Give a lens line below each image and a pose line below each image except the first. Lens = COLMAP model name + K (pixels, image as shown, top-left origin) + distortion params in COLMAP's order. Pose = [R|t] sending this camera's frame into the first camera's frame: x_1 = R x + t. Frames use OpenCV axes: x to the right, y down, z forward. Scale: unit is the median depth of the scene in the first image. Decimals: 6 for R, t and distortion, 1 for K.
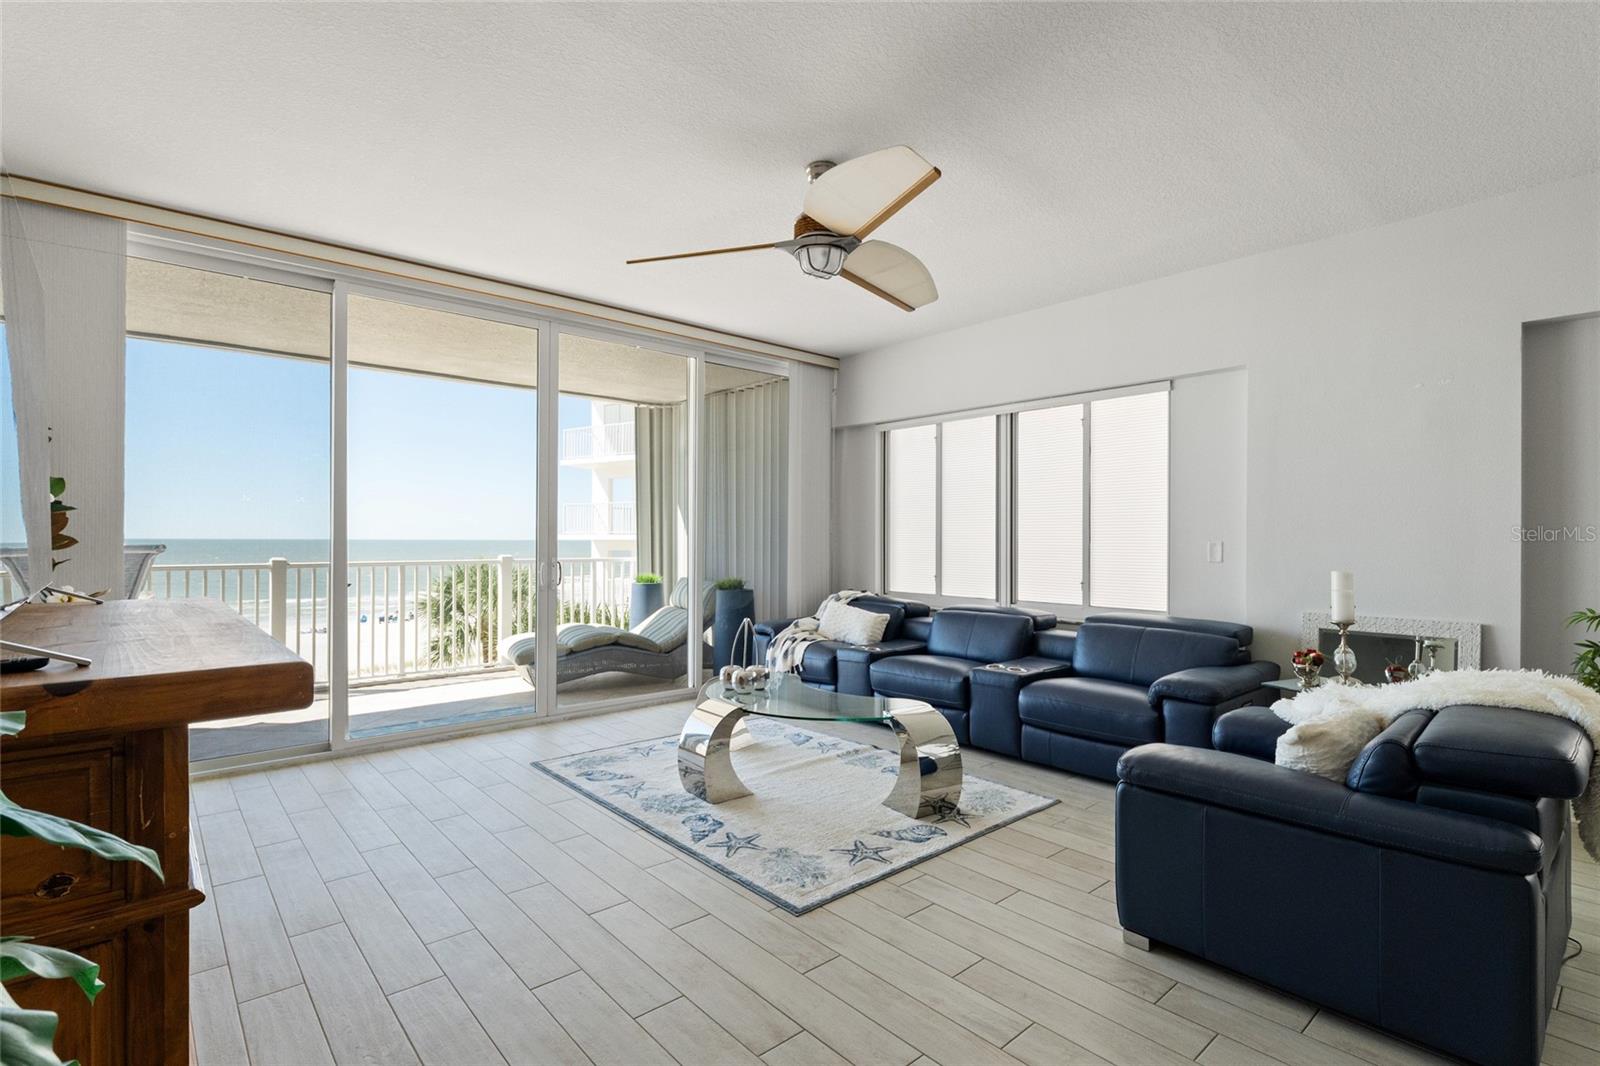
lens RADIAL K [[765.1, 0, 800.1], [0, 765.1, 533.5], [0, 0, 1]] dist [0.002731, -0.000164]
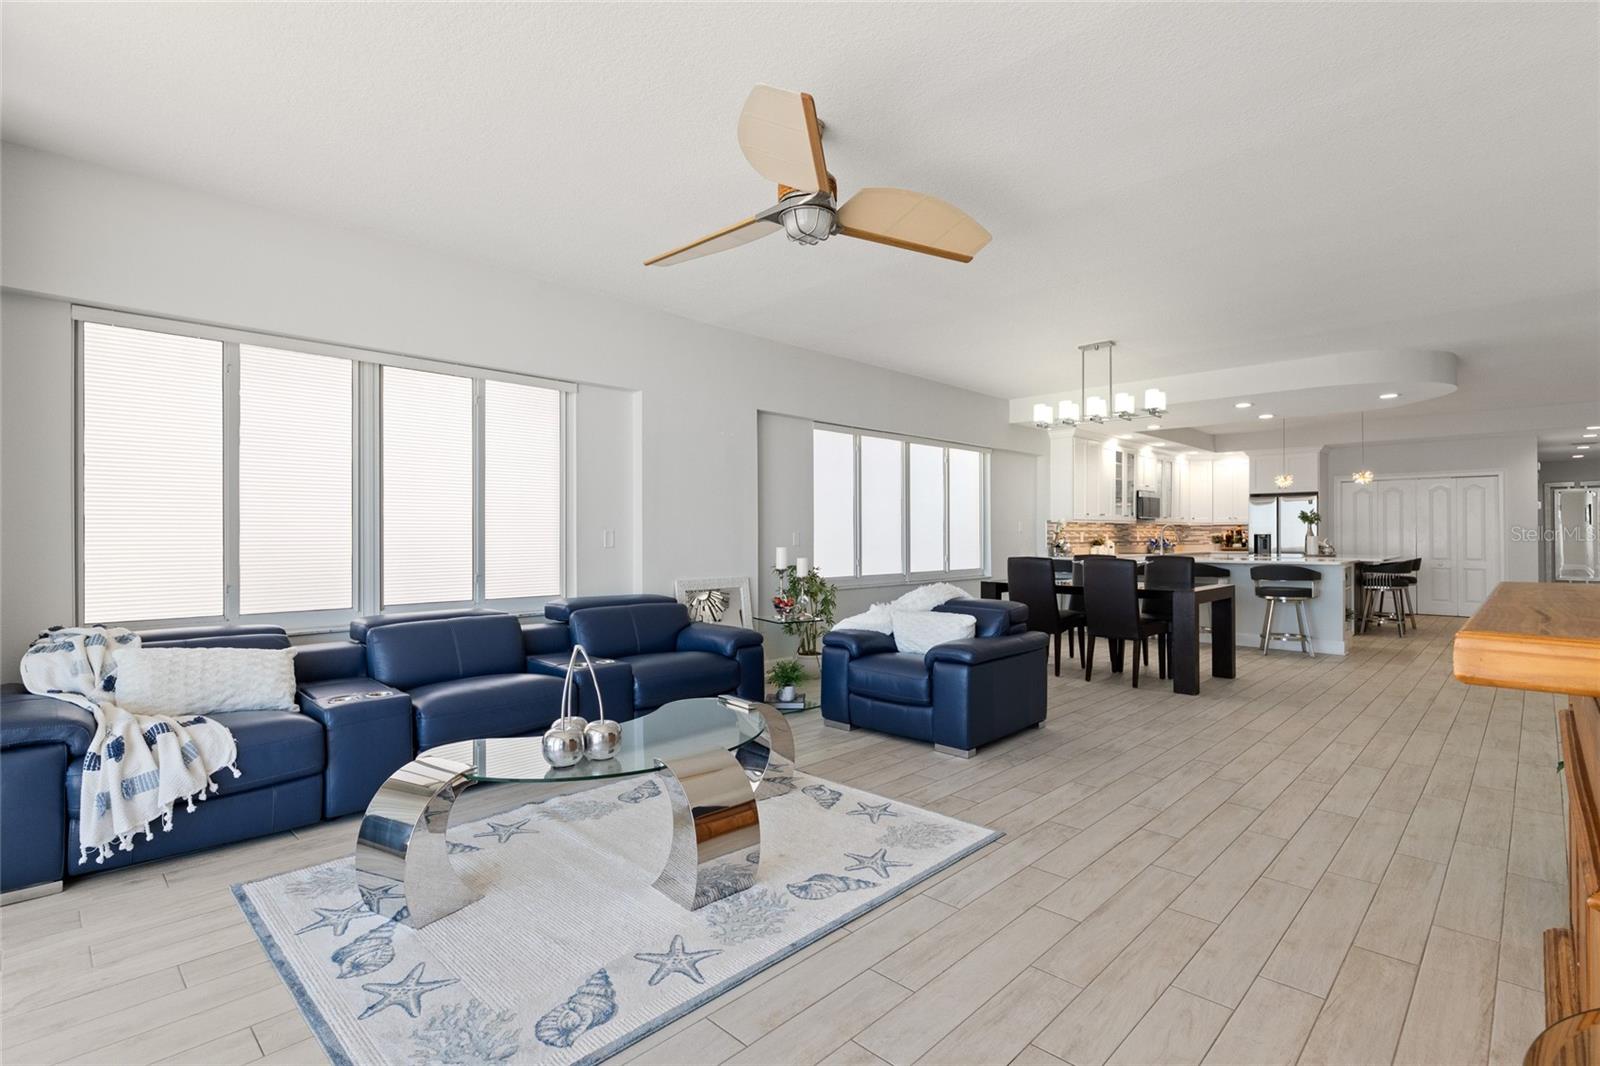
lens RADIAL K [[765.1, 0, 798.4], [0, 765.1, 532.9], [0, 0, 1]] dist [0.002731, -0.000164]
pose [[-0.084744, 0.002219, 0.996400, -0.762436], [-0.003180, 0.999992, -0.002497, 0.019478], [-0.996398, -0.003380, -0.084736, 0.924560]]
